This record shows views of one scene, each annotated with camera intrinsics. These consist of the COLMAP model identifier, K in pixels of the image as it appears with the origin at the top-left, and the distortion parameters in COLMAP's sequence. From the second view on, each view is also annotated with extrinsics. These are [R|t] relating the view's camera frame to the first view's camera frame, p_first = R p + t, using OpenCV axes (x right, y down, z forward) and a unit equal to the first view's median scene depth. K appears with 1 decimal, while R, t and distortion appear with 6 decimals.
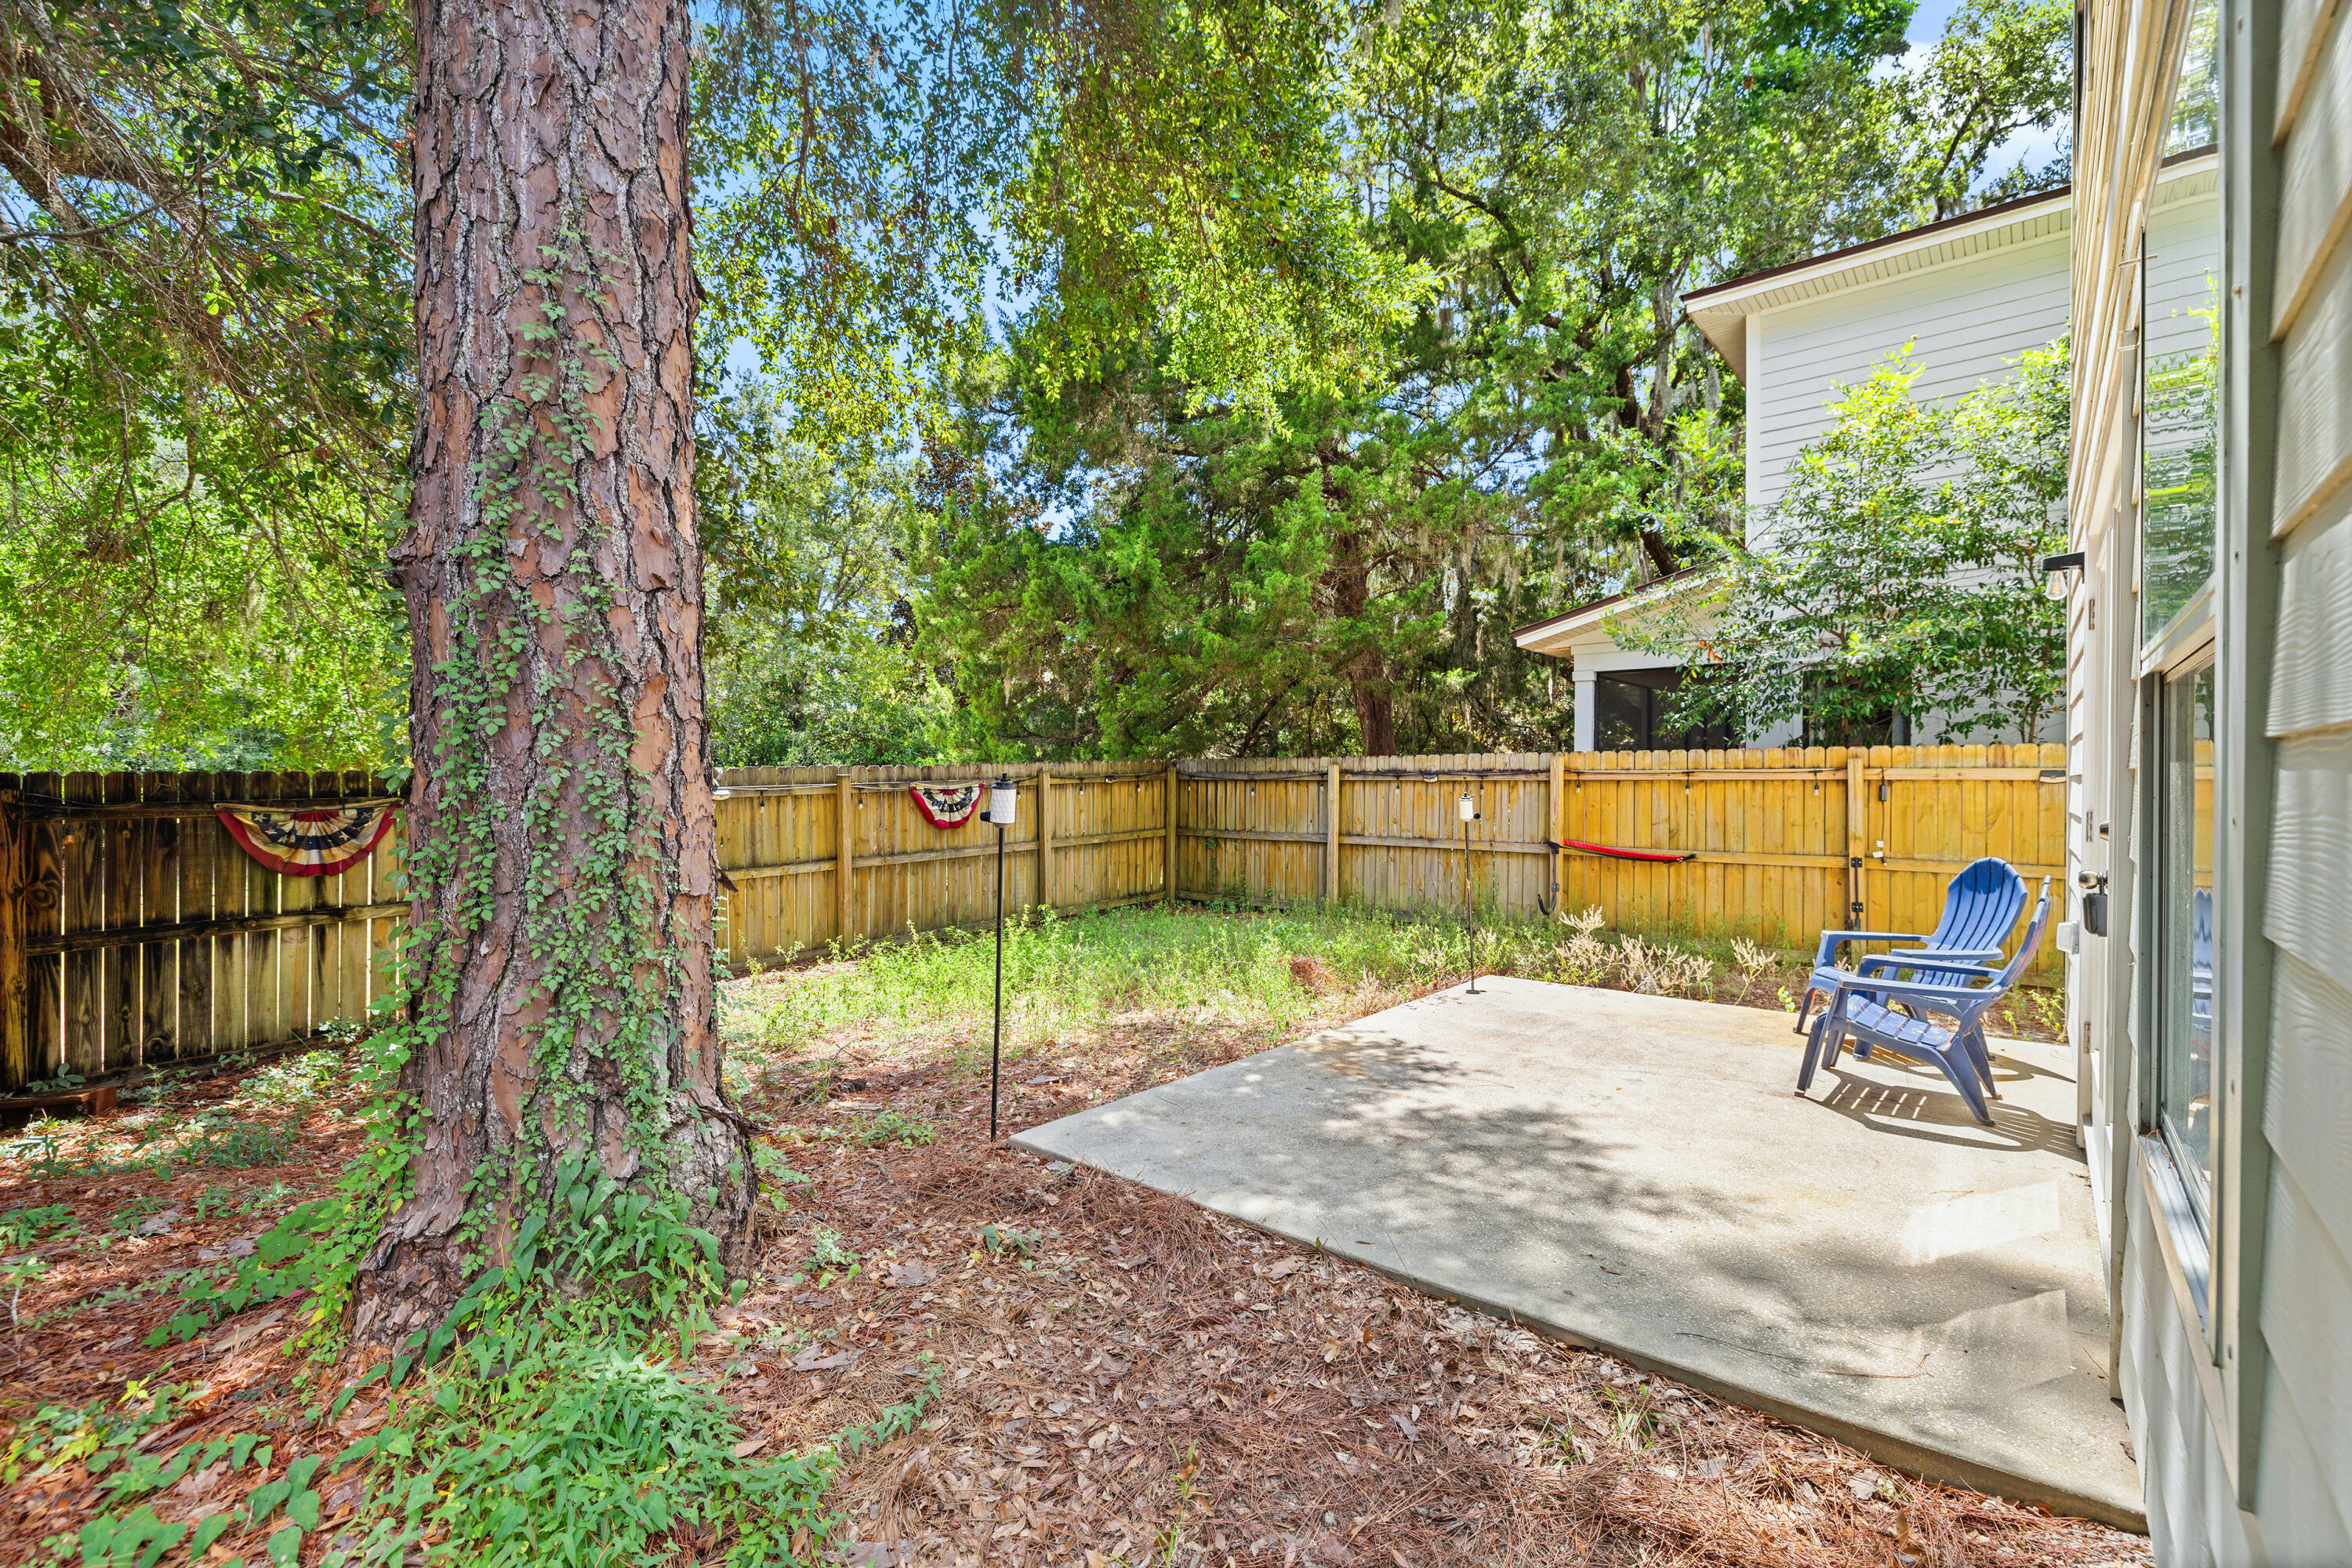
lens RADIAL K [[1022.0, 0, 1166.4], [0, 1022.0, 778.7], [0, 0, 1]] dist [0.000568, -0.000262]
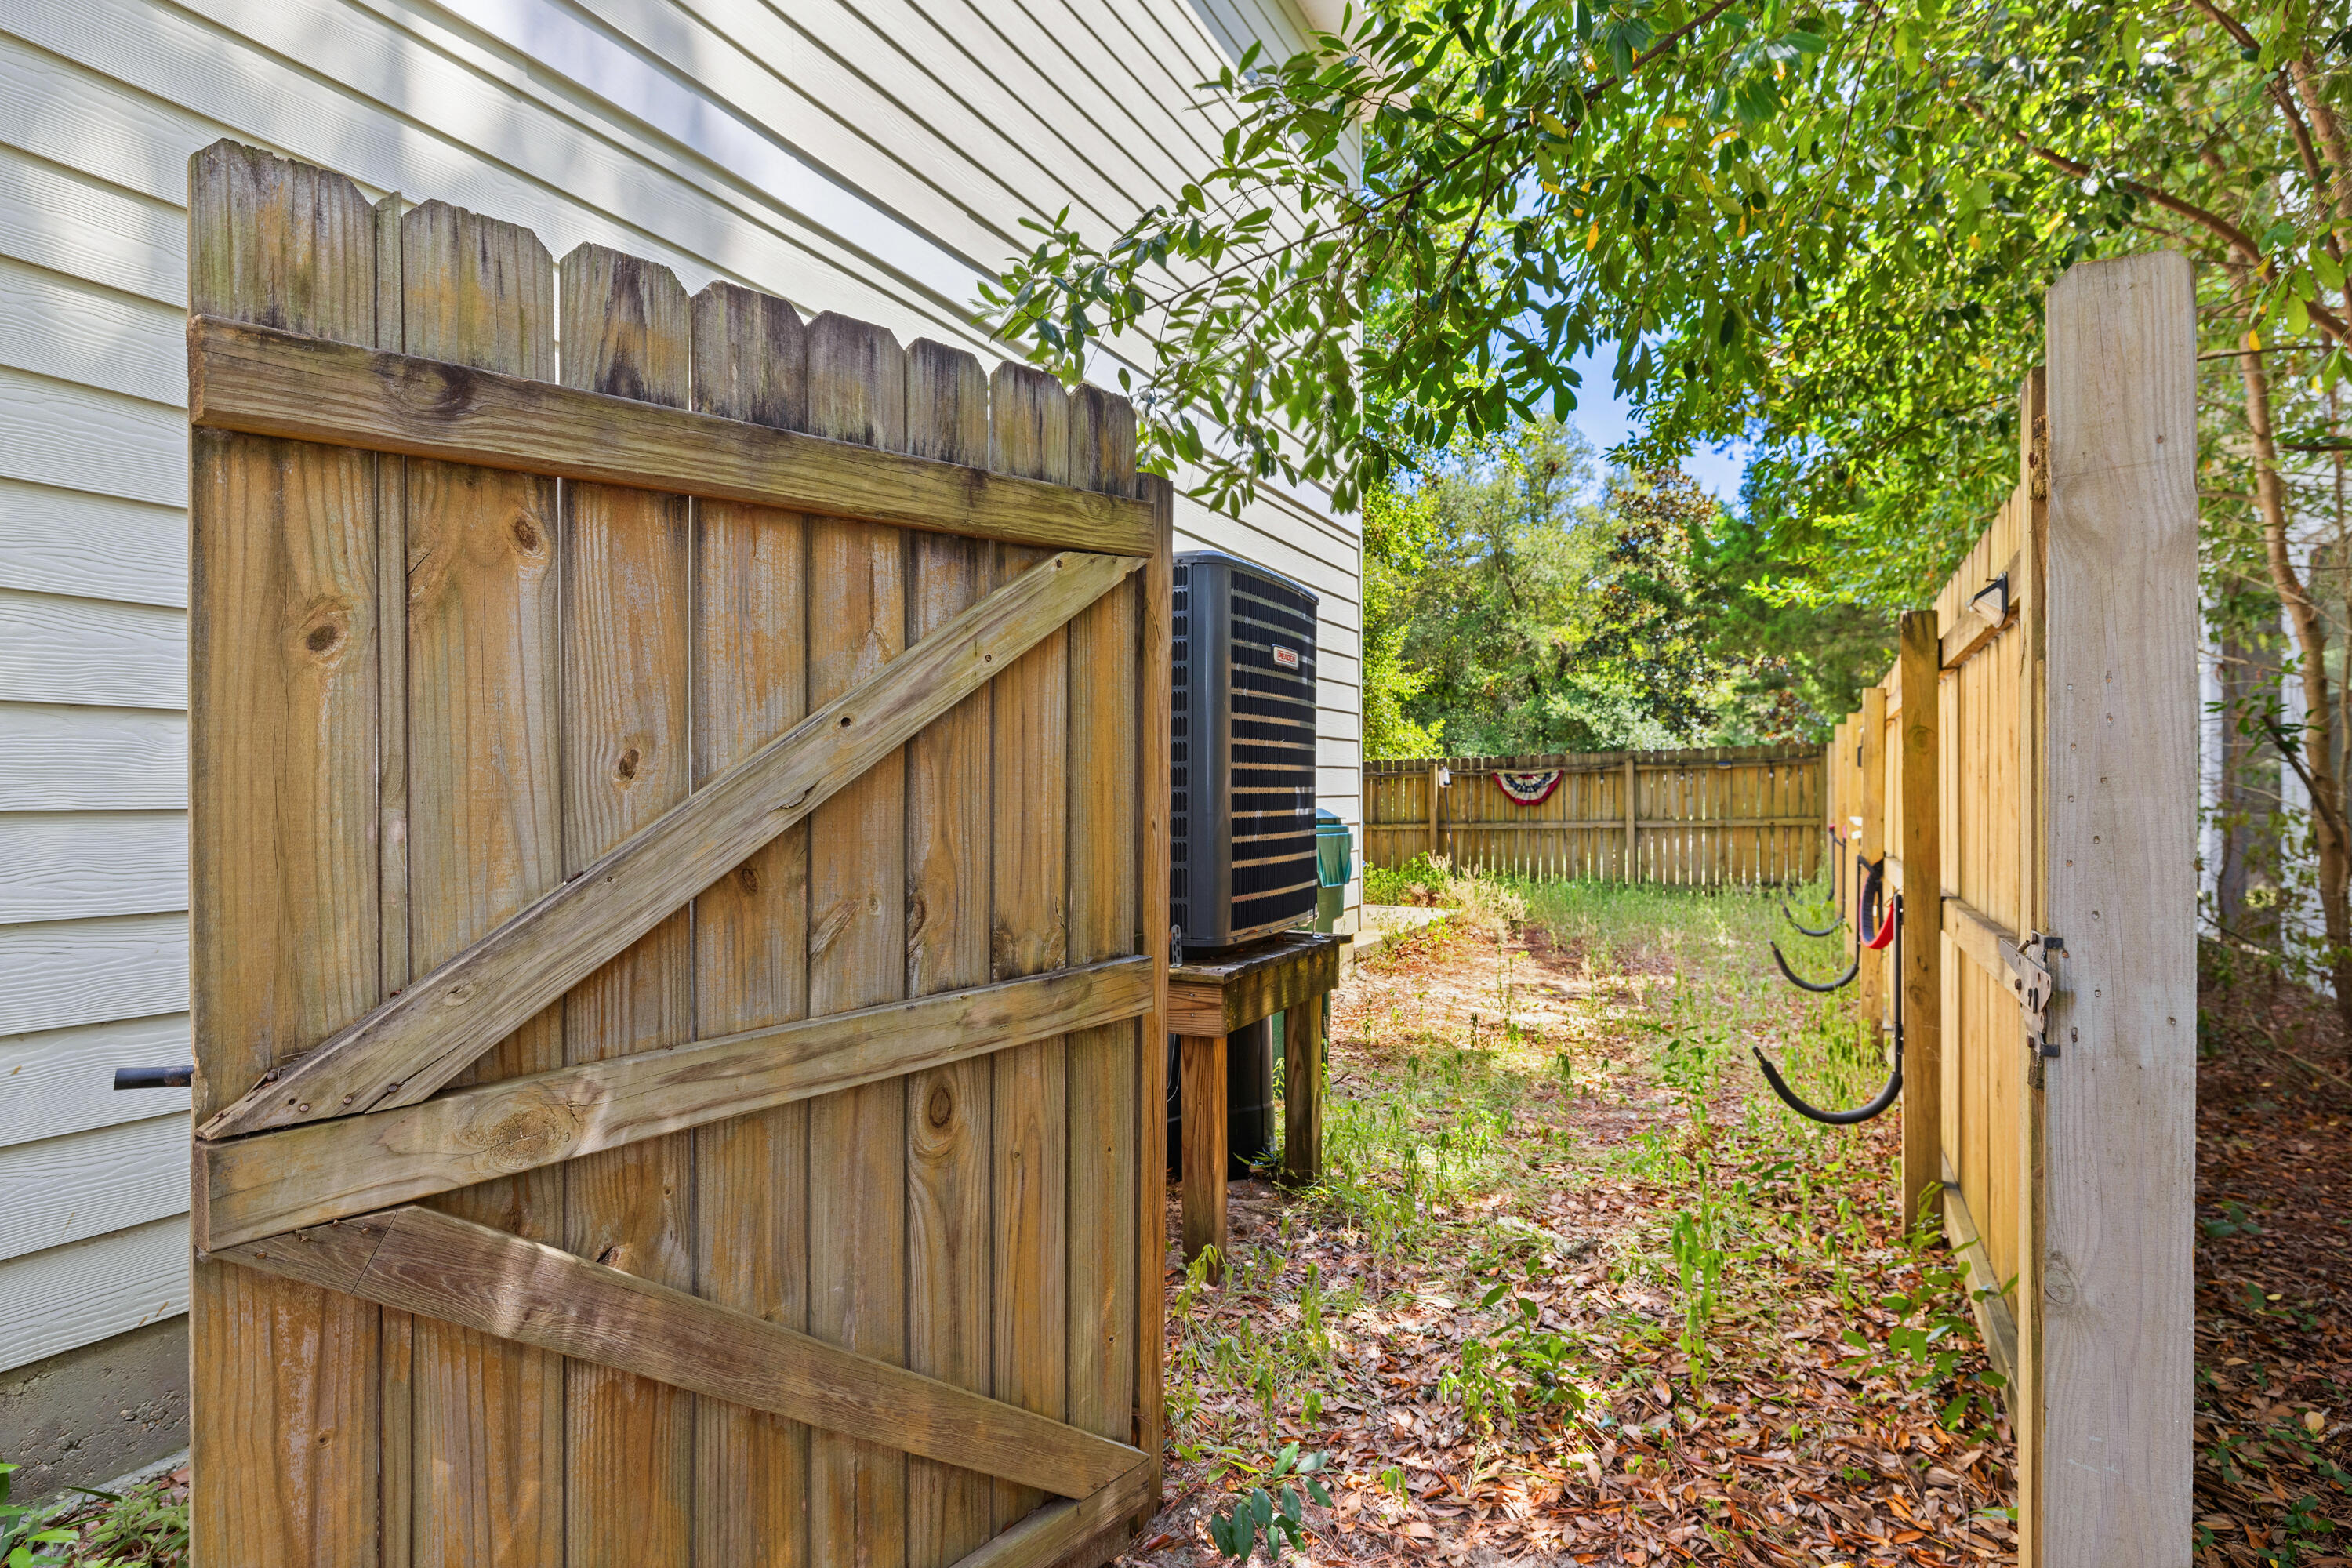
lens RADIAL K [[1252.2, 0, 1183.6], [0, 1252.2, 777.5], [0, 0, 1]] dist [0.000033, 0.001883]
pose [[0.258679, -0.007158, -0.965937, 2.756985], [-0.001190, 0.999969, -0.007729, 0.062392], [0.965963, 0.003149, 0.258662, 0.420358]]
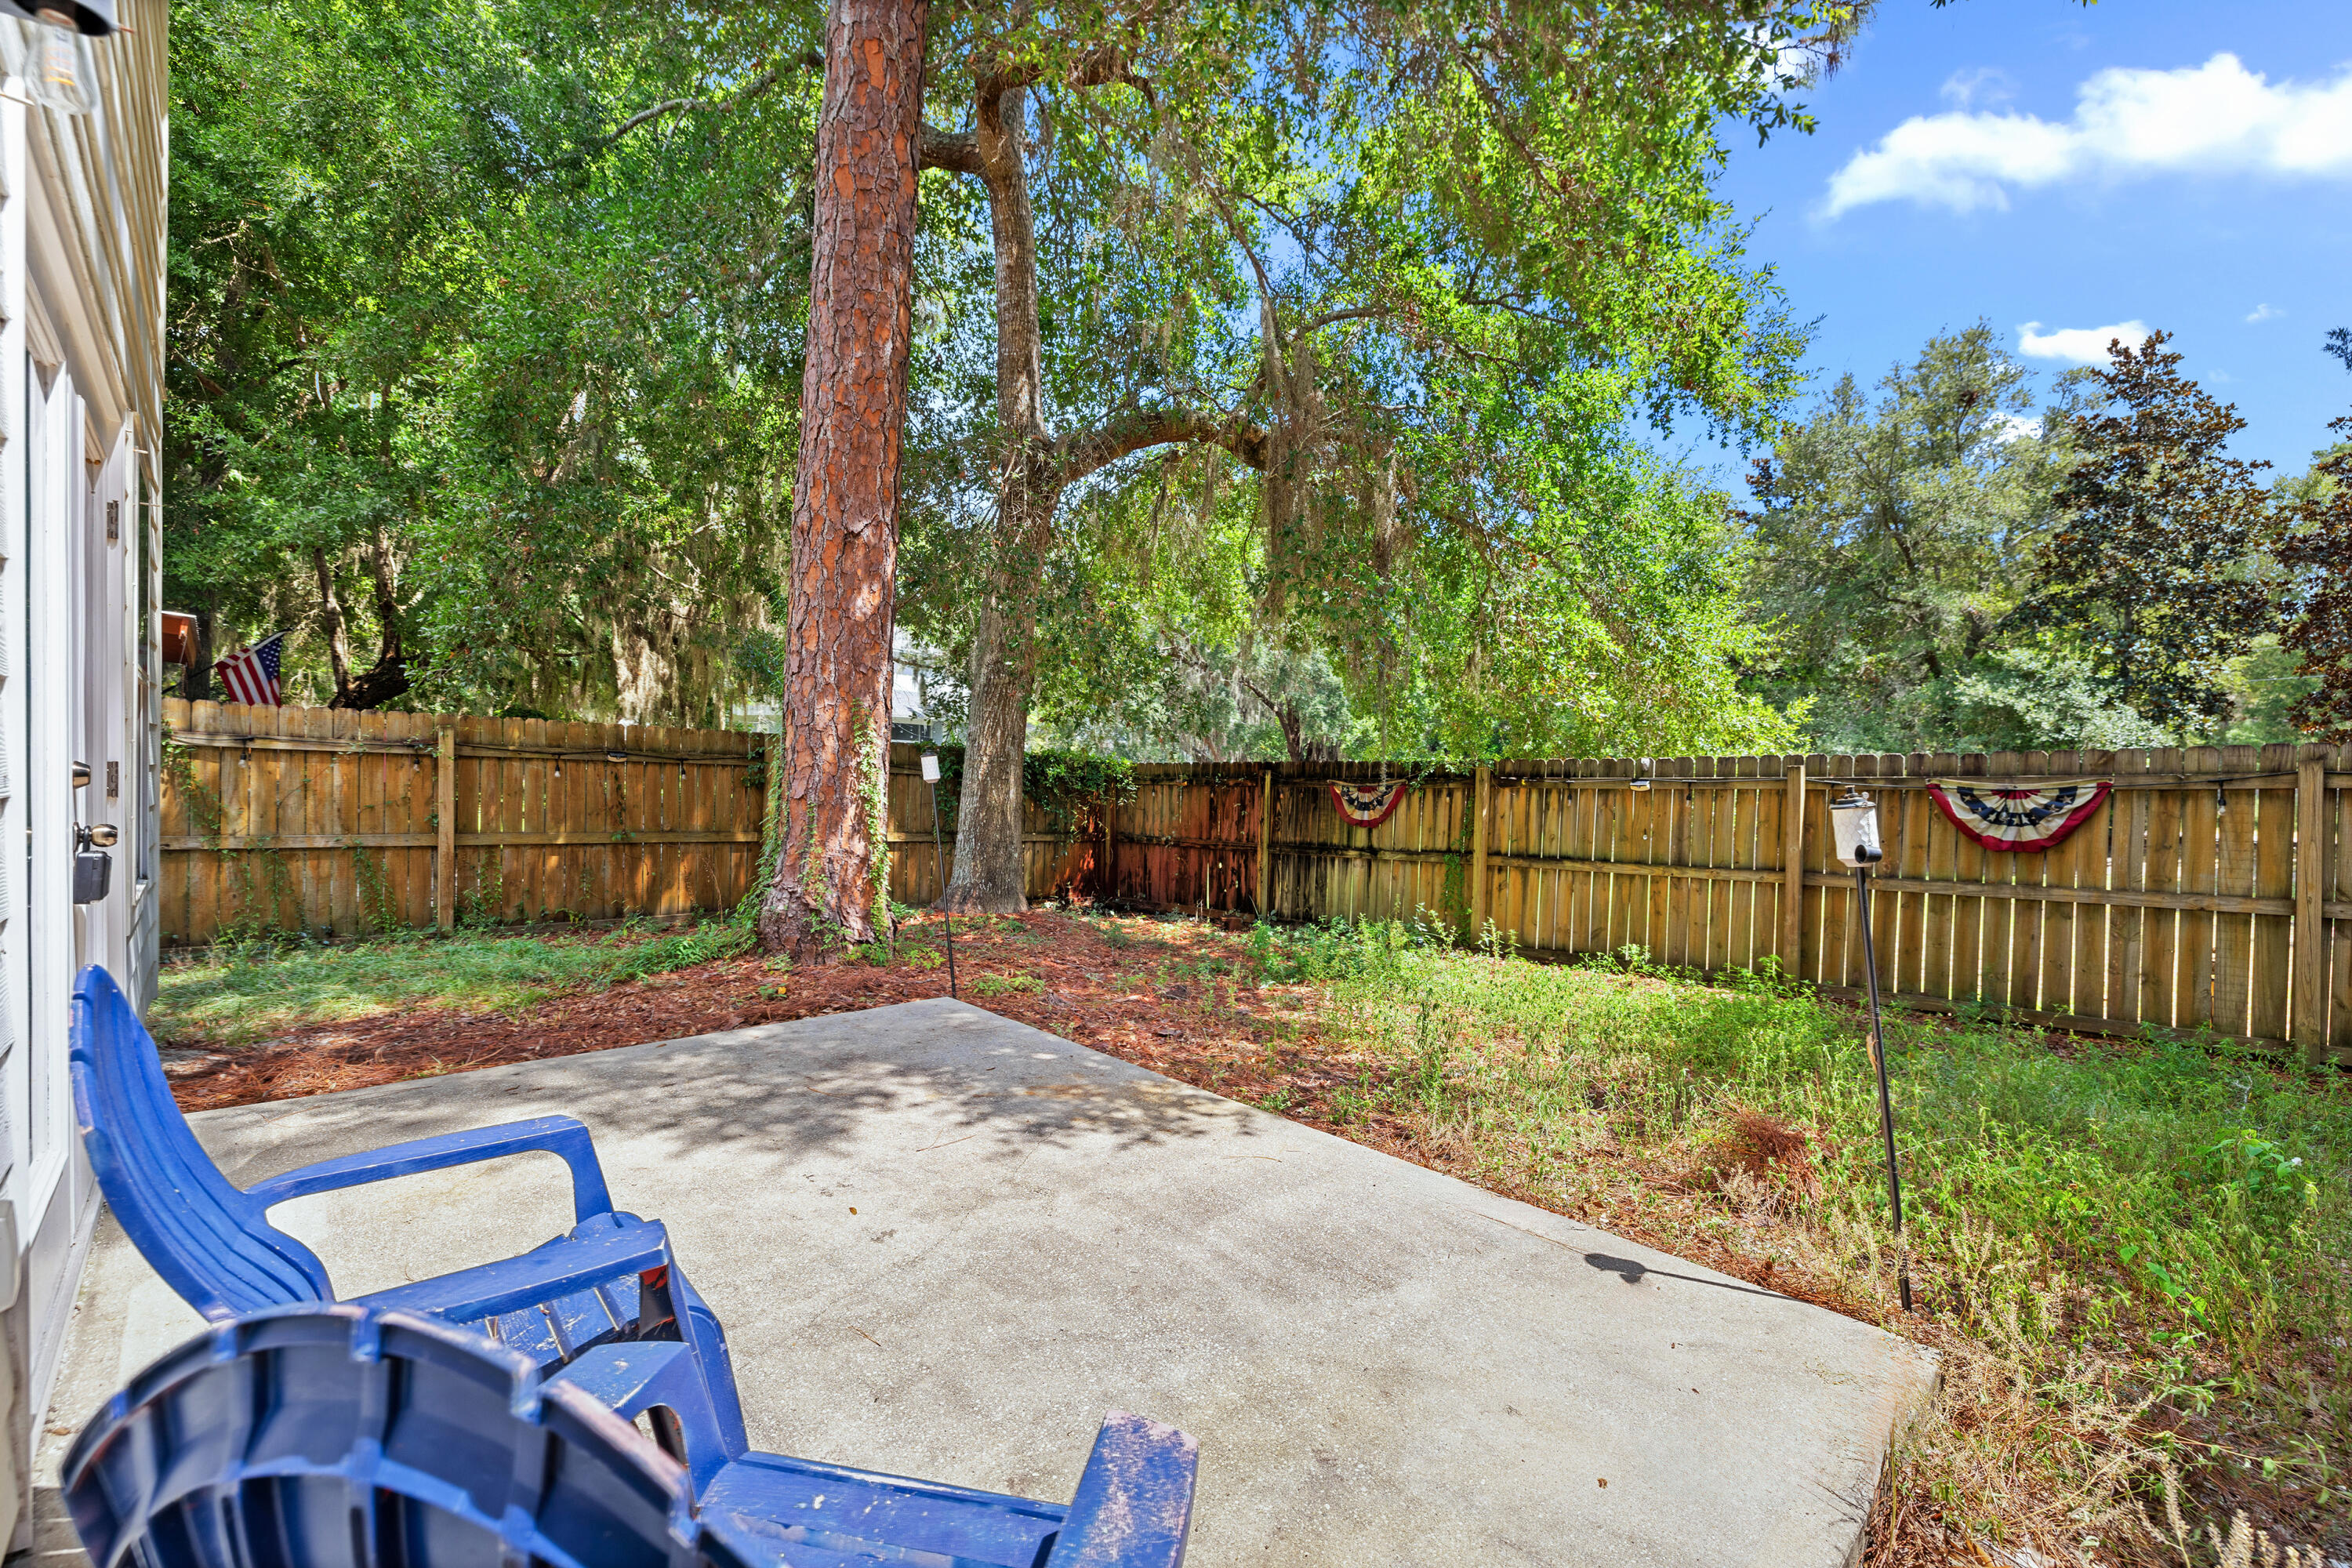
lens RADIAL K [[992.1, 0, 1176.0], [0, 992.1, 784.0], [0, 0, 1]] dist [0.002670, 0.000229]
pose [[-0.092509, 0.013333, -0.995623, 1.050579], [-0.017543, 0.999733, 0.015018, 0.015559], [0.995557, 0.018855, -0.092250, 1.247906]]
